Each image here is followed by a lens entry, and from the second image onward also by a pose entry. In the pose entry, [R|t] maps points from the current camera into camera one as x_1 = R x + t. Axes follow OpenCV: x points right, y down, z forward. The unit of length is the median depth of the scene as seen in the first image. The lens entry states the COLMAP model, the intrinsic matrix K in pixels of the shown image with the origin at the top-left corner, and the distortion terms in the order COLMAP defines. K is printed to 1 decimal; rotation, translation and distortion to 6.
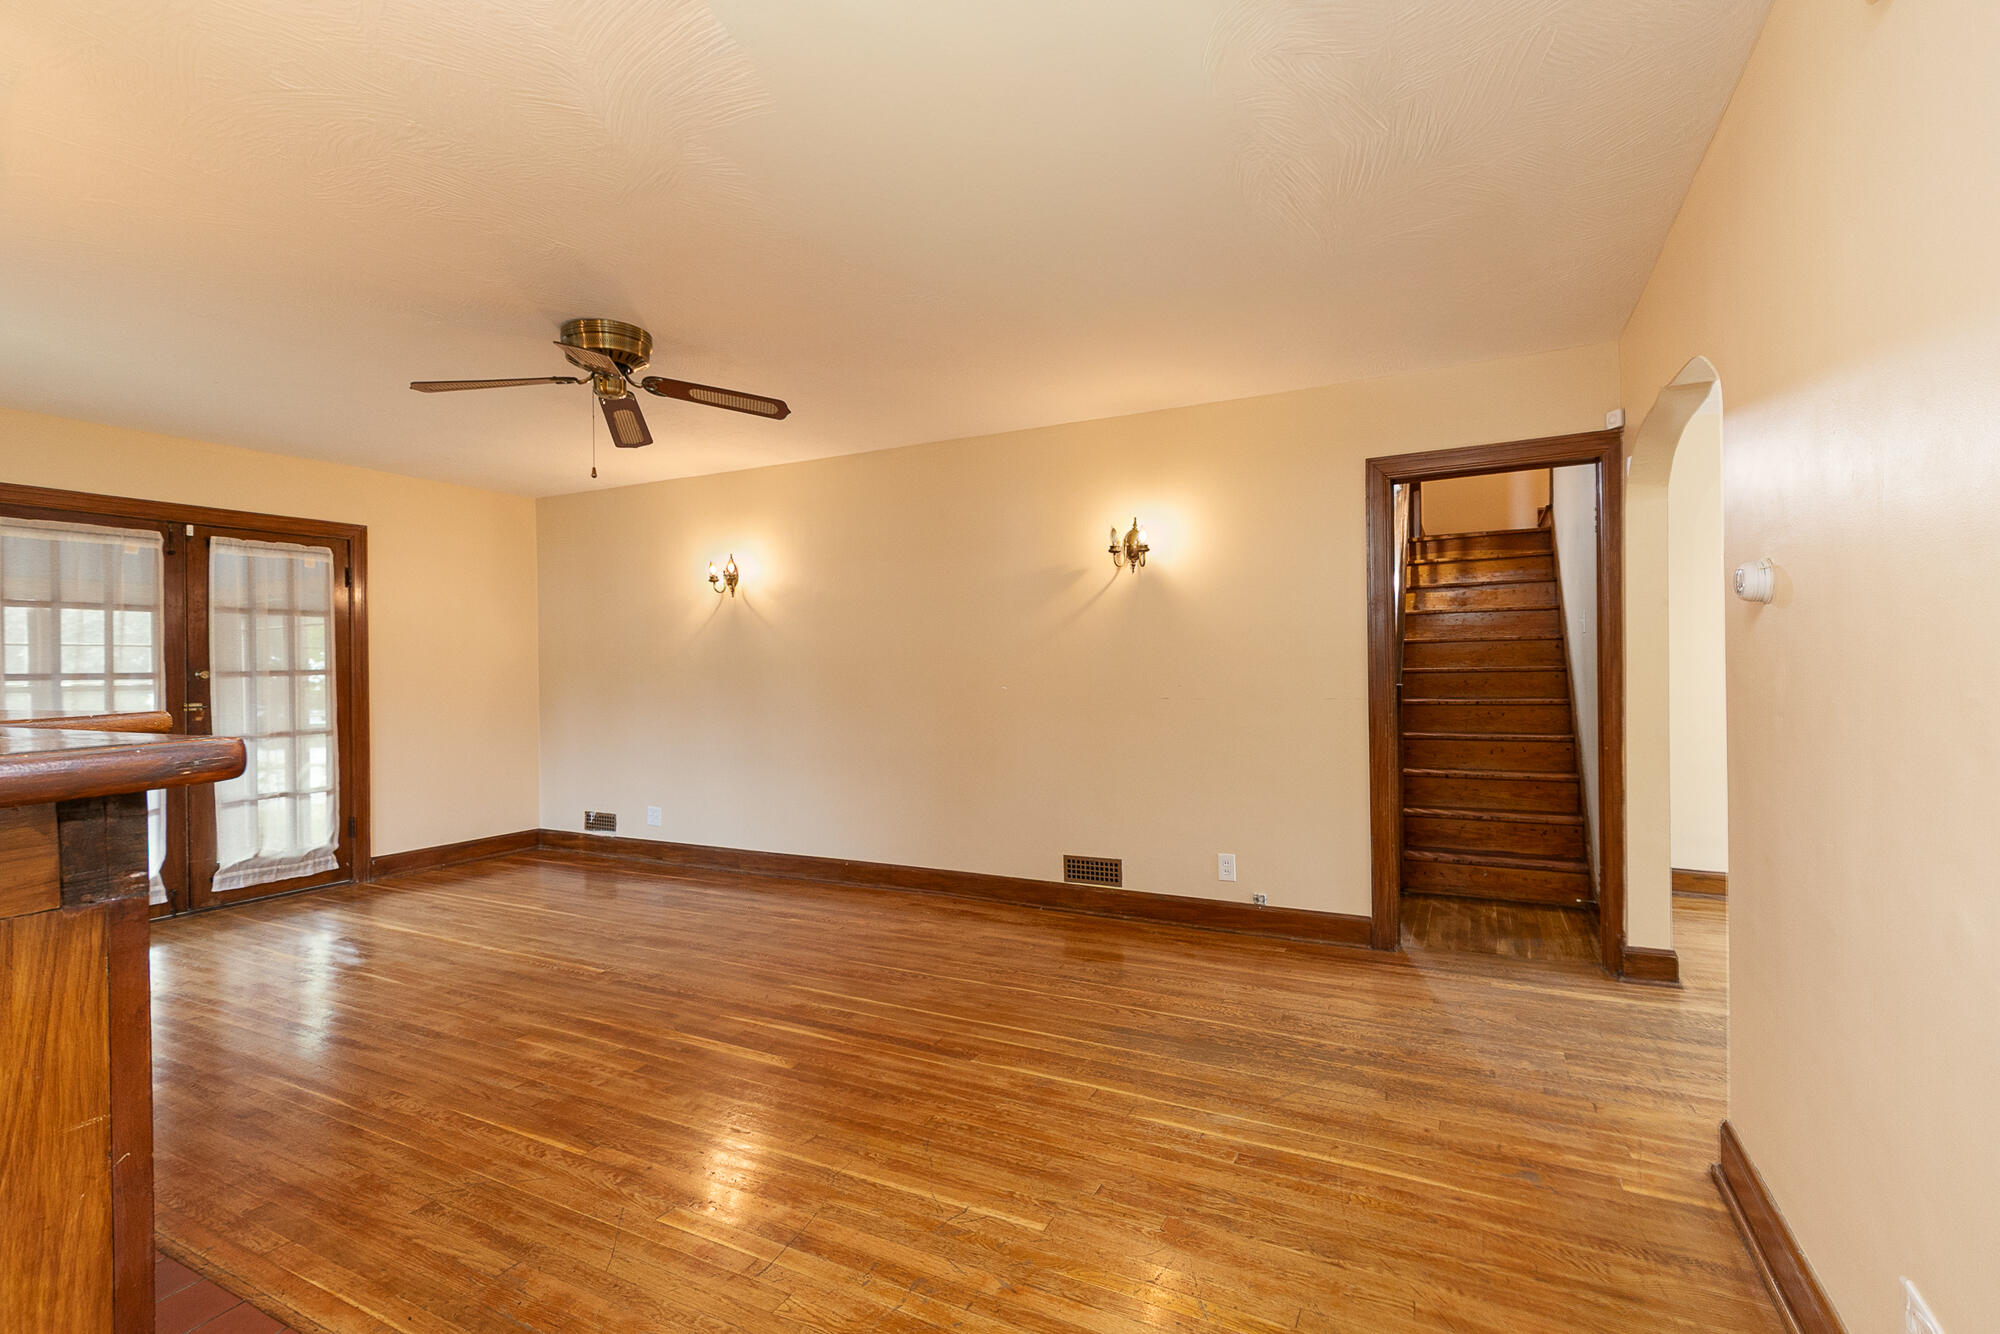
lens RADIAL K [[920.5, 0, 1000.0], [0, 920.5, 667.0], [0, 0, 1]] dist [0.003264, 0.000152]
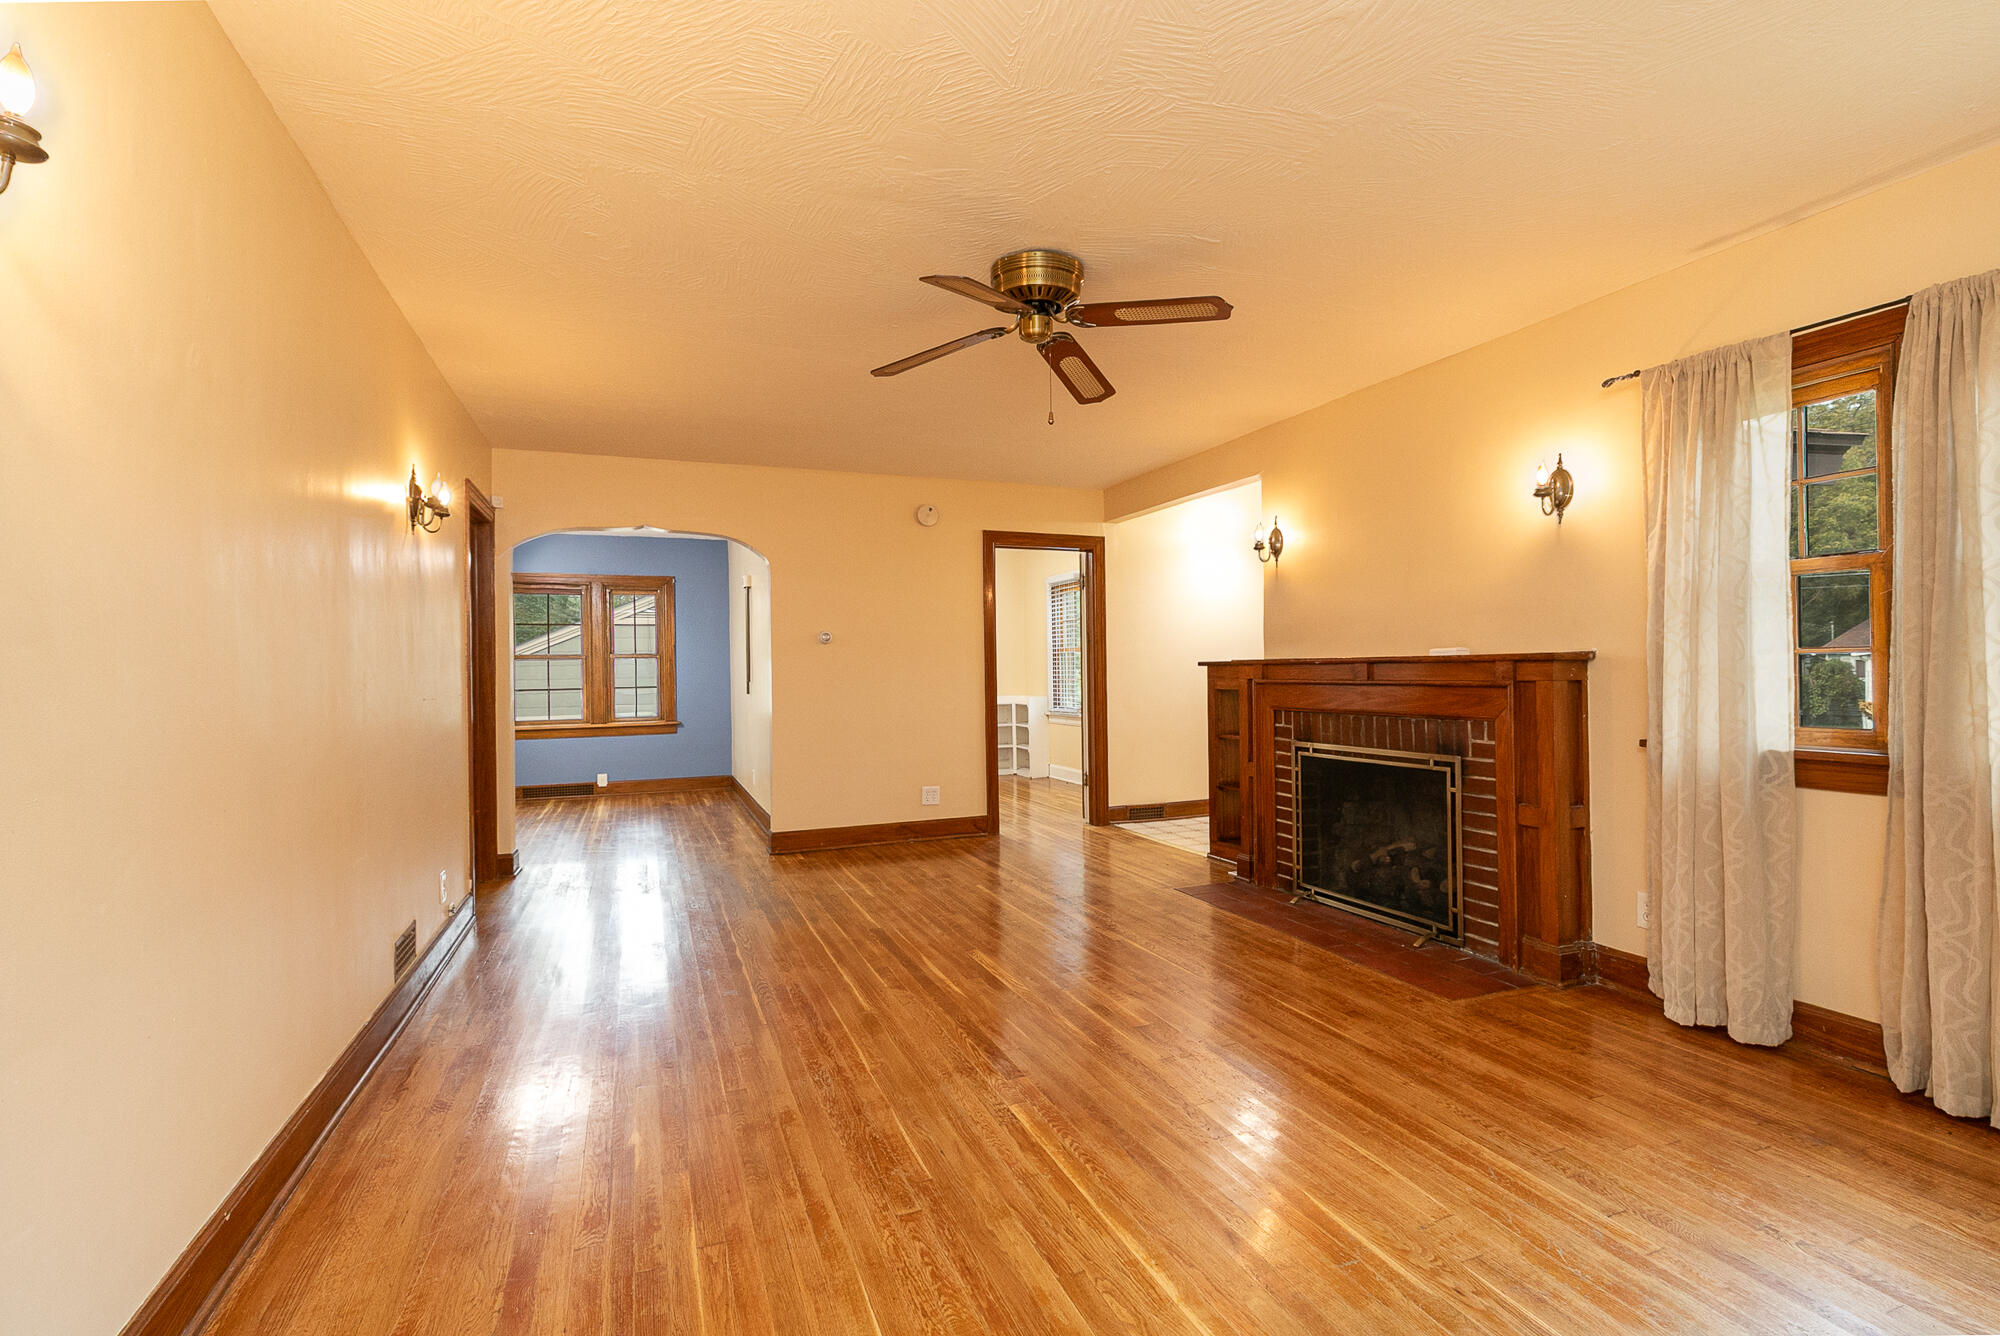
lens RADIAL K [[890.8, 0, 1000.0], [0, 890.8, 668.0], [0, 0, 1]] dist [0.003621, 0.000083]
pose [[-0.756098, 0.027109, 0.653896, -0.986490], [0.026269, 0.999594, -0.011066, 0.035643], [-0.653931, 0.008810, -0.756503, 1.731220]]
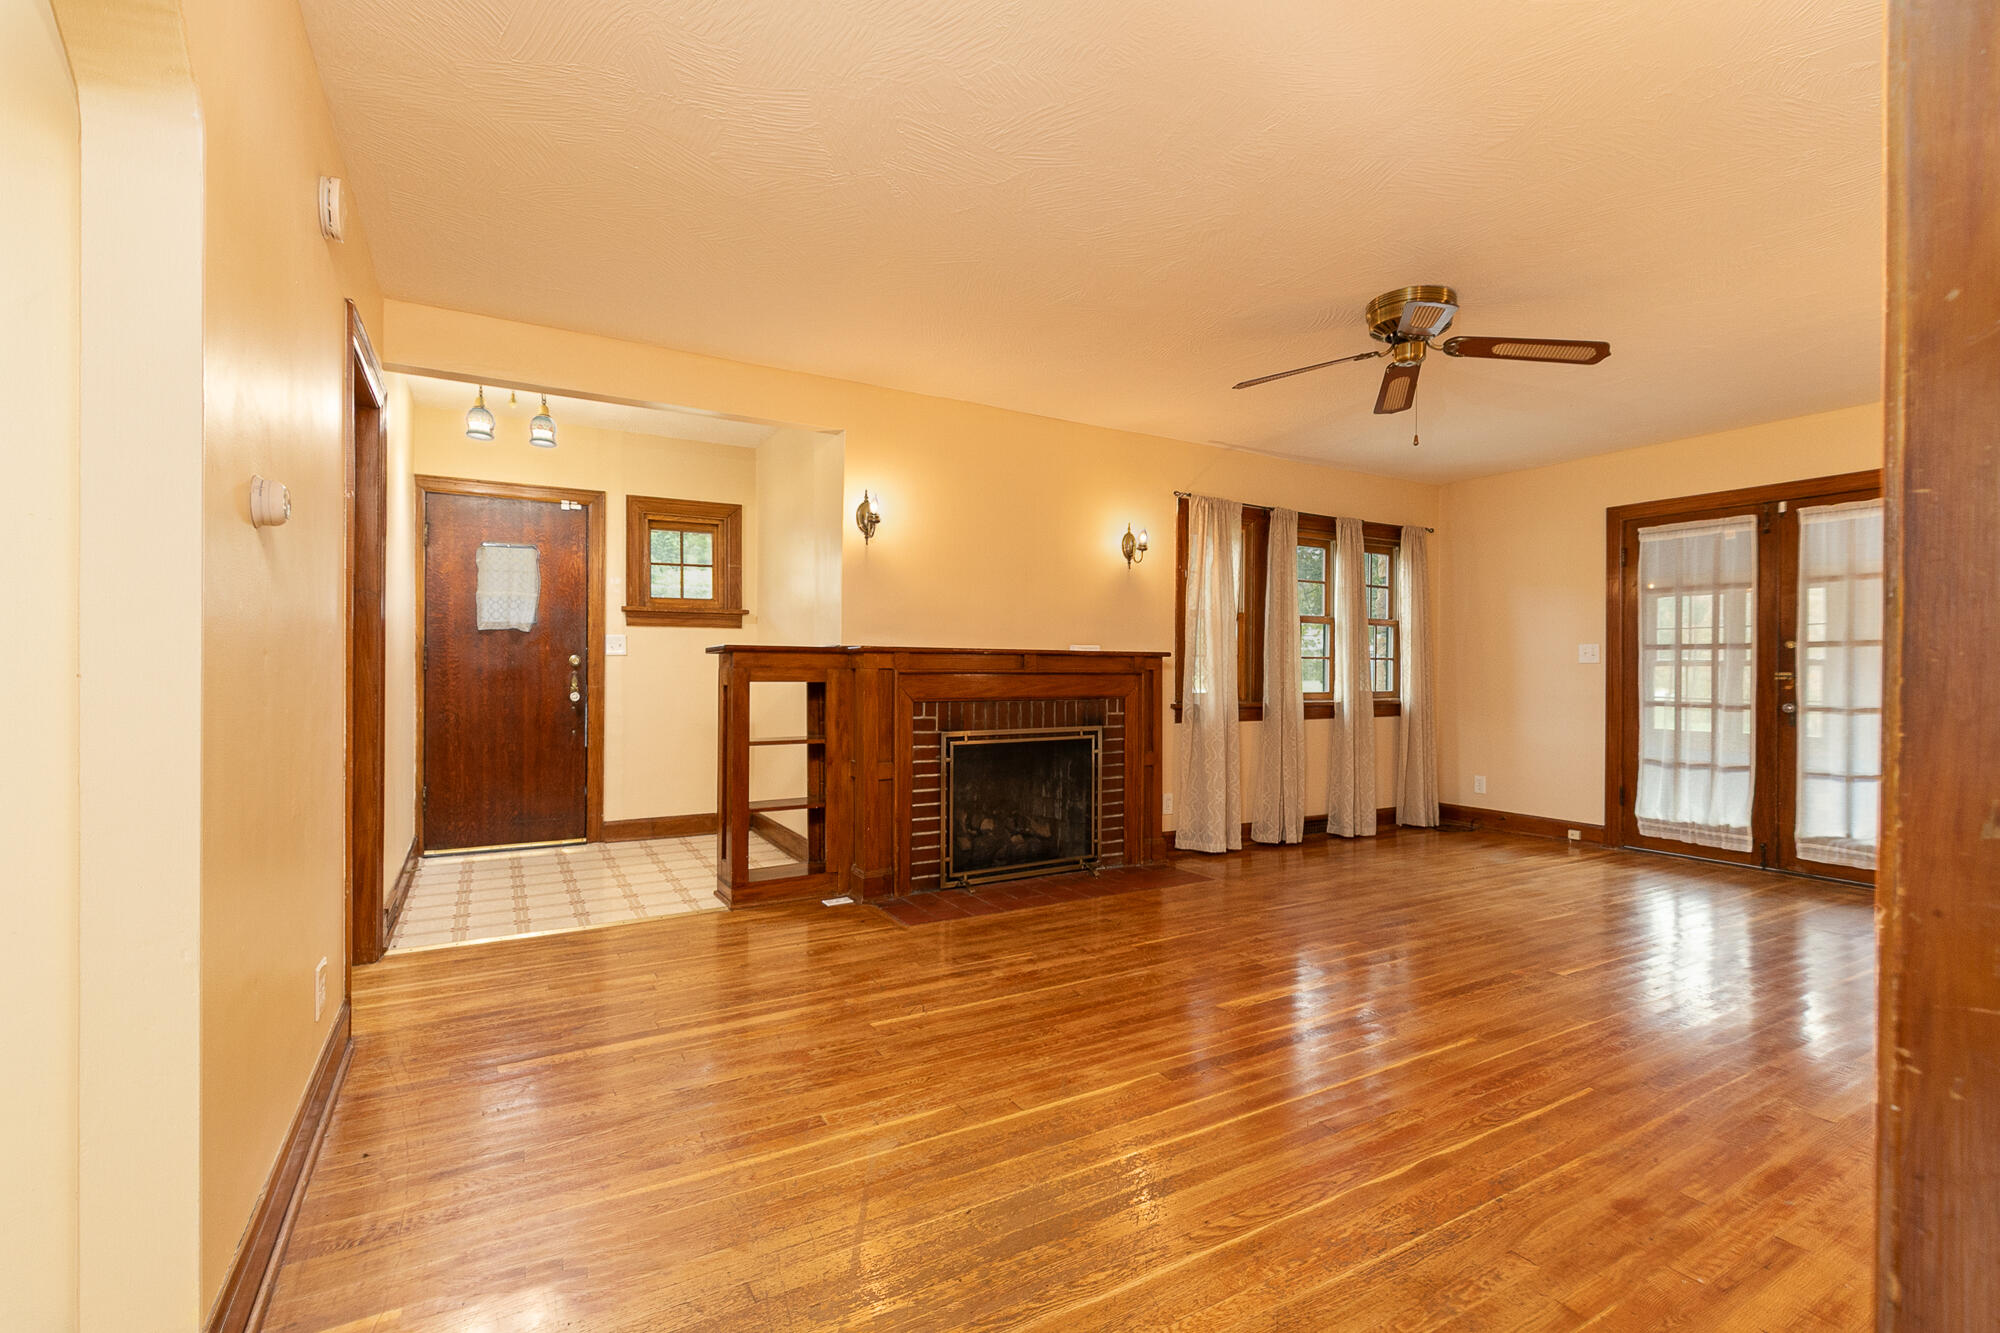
lens RADIAL K [[890.8, 0, 1000.0], [0, 890.8, 666.5], [0, 0, 1]] dist [0.003621, 0.000083]
pose [[-0.544570, 0.009575, -0.838661, 0.671951], [0.000303, 0.999937, 0.011220, 0.031221], [0.838716, 0.005856, -0.544538, 1.190633]]
